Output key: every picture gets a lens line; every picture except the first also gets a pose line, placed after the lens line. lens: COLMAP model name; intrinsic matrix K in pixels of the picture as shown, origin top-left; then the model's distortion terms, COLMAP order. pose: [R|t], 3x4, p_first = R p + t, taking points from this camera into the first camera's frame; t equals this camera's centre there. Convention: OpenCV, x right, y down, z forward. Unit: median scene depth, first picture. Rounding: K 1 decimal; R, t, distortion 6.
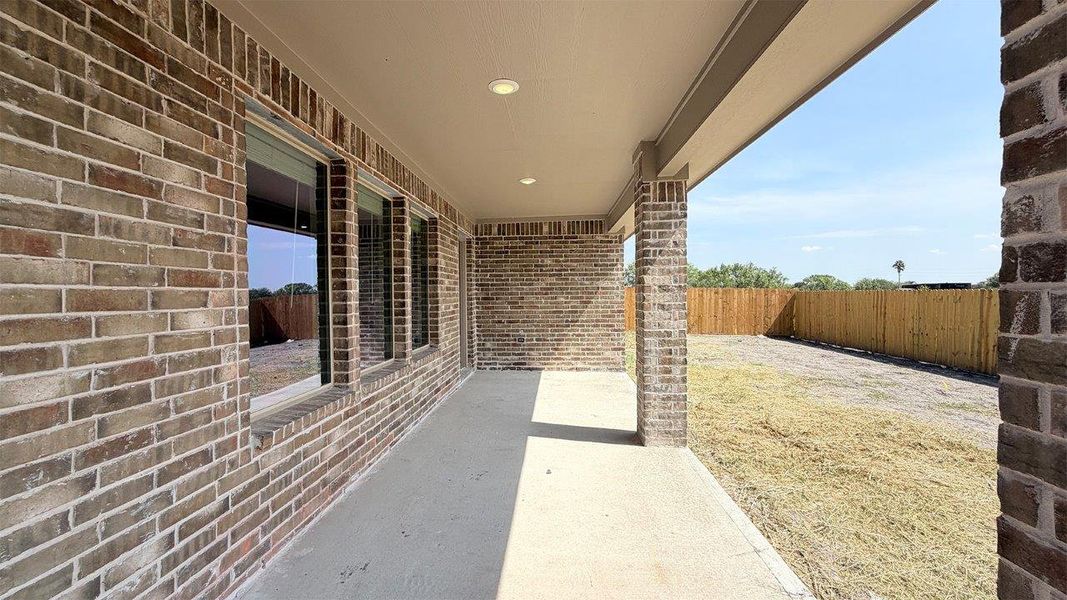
lens RADIAL K [[426.5, 0, 533.9], [0, 426.5, 297.9], [0, 0, 1]] dist [-0.000617, -0.000079]
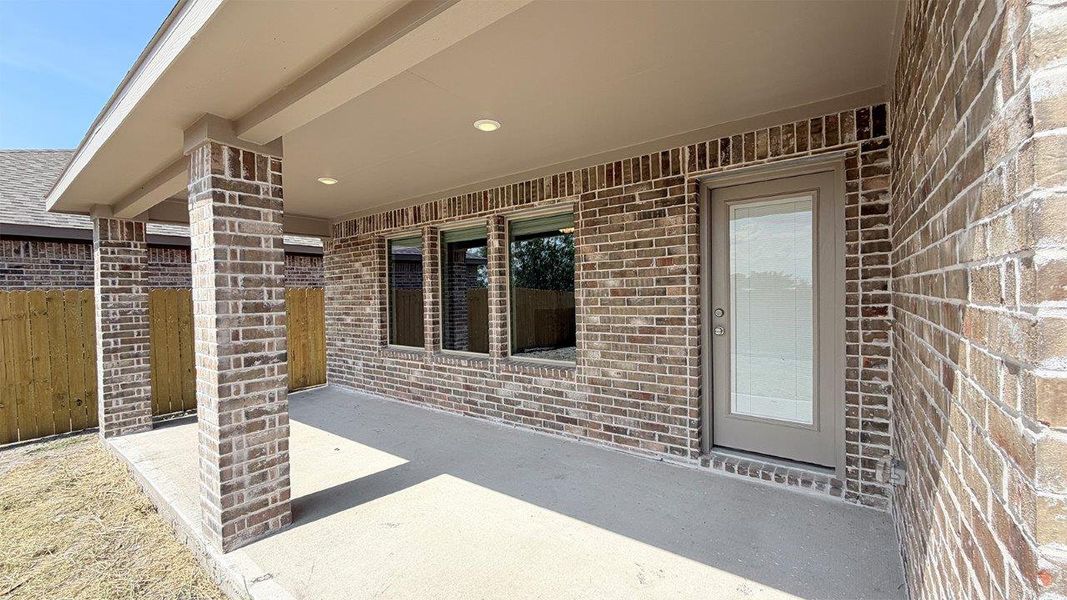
lens RADIAL K [[426.5, 0, 533.8], [0, 426.5, 300.0], [0, 0, 1]] dist [-0.000617, -0.000079]
pose [[-0.555669, 0.031000, -0.830825, 1.496392], [0.017113, 0.999519, 0.025849, -0.101105], [0.831227, 0.000146, -0.555933, 4.409481]]
